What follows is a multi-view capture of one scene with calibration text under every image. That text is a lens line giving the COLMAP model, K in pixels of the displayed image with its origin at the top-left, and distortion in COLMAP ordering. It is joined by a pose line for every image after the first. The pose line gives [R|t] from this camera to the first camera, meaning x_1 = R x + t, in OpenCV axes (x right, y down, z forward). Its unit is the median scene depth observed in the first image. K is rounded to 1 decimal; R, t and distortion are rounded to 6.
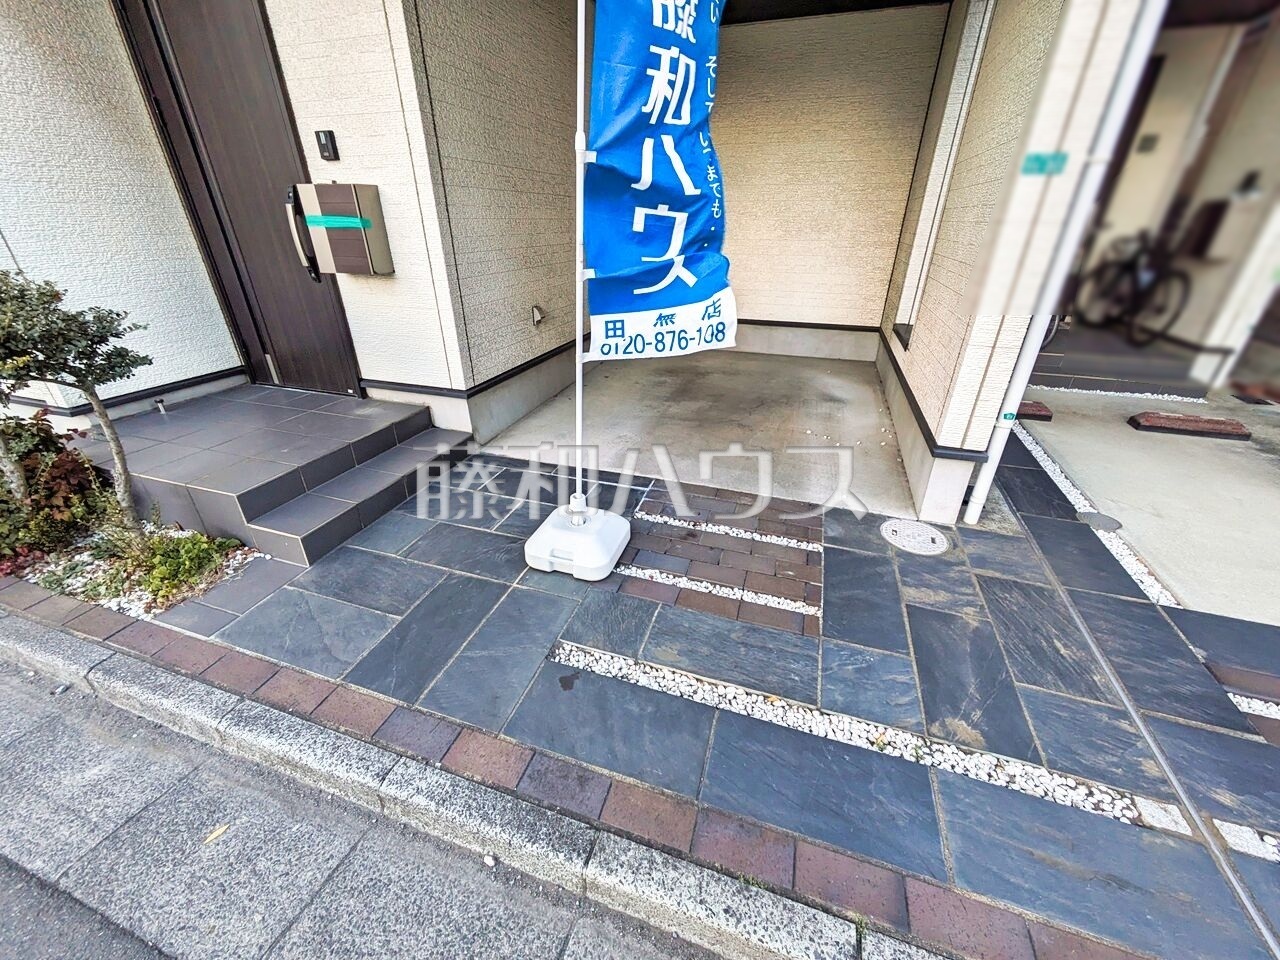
lens RADIAL K [[502.1, 0, 641.4], [0, 502.1, 478.0], [0, 0, 1]] dist [-0.000100, 0.002496]
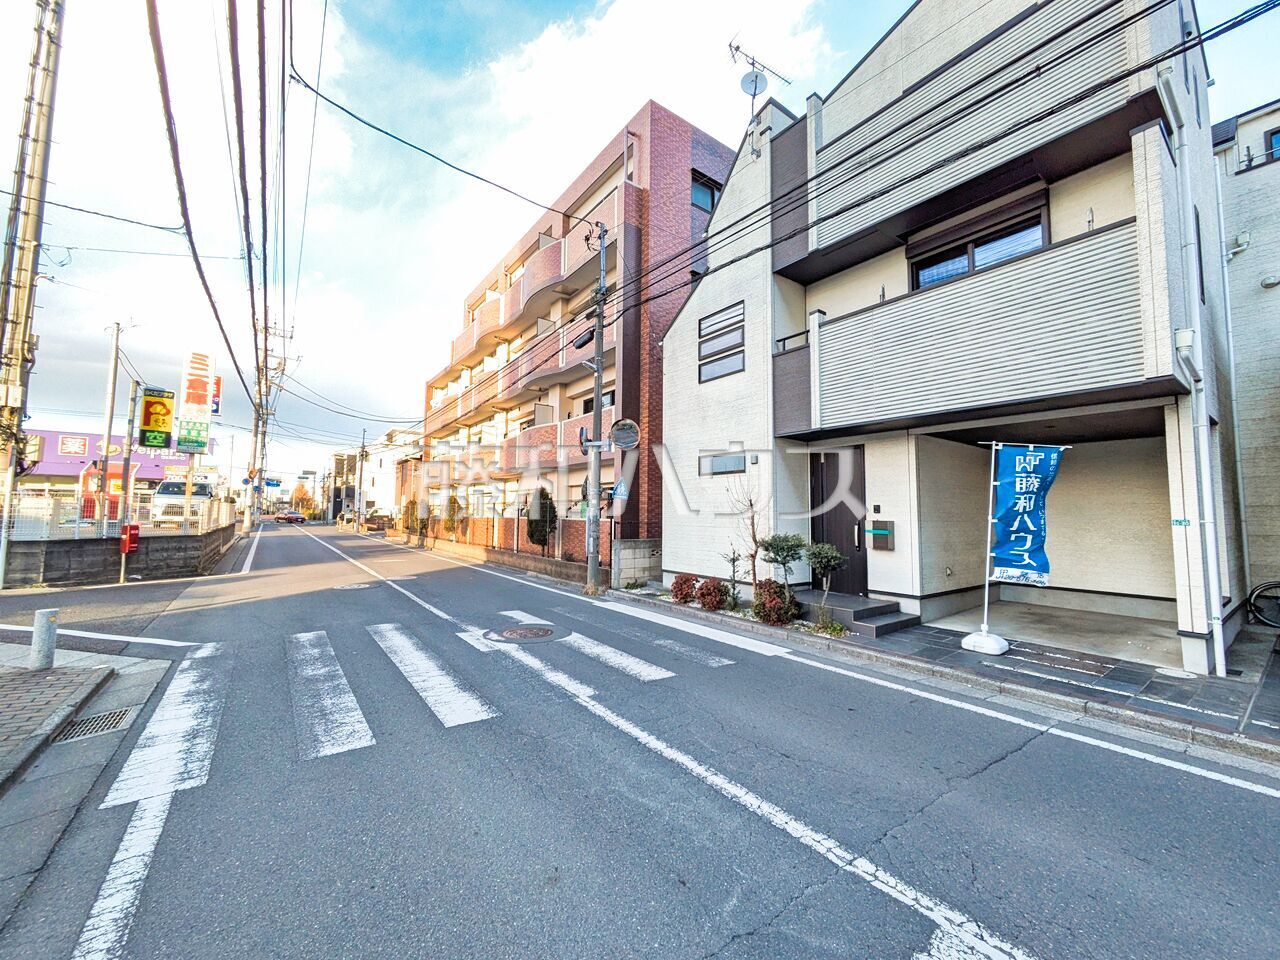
lens RADIAL K [[502.1, 0, 640.0], [0, 502.1, 477.8], [0, 0, 1]] dist [-0.000100, 0.002496]
pose [[0.815352, -0.038746, -0.577667, -0.030002], [-0.271299, 0.855864, -0.440333, 0.705536], [0.511466, 0.515747, 0.687319, -1.502688]]
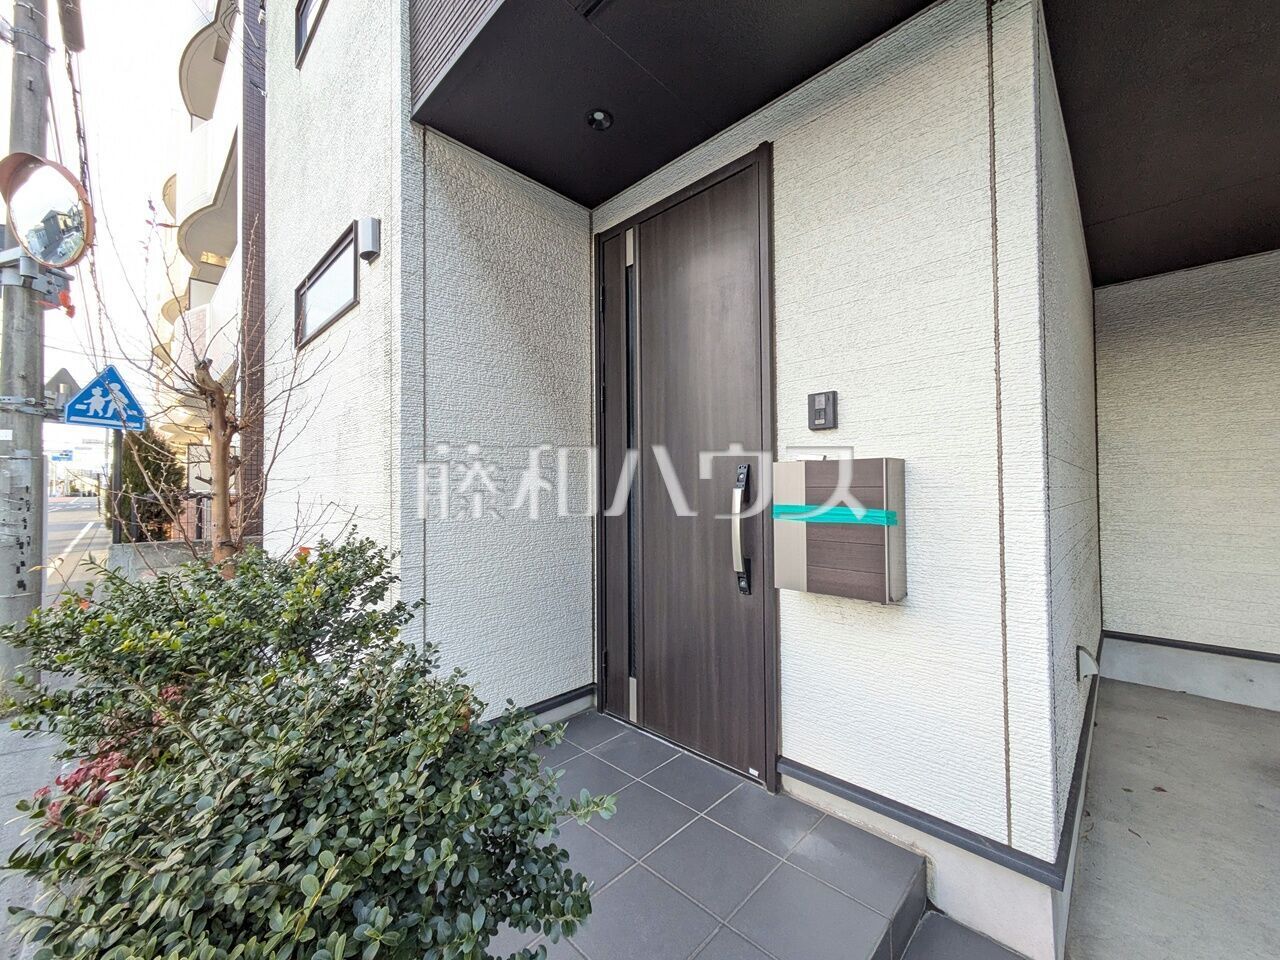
lens RADIAL K [[502.1, 0, 640.1], [0, 502.1, 478.6], [0, 0, 1]] dist [-0.000100, 0.002496]
pose [[0.900693, -0.019957, -0.433998, -0.443753], [-0.189546, 0.880810, -0.433873, -0.196926], [0.390929, 0.473049, 0.789557, 0.336012]]
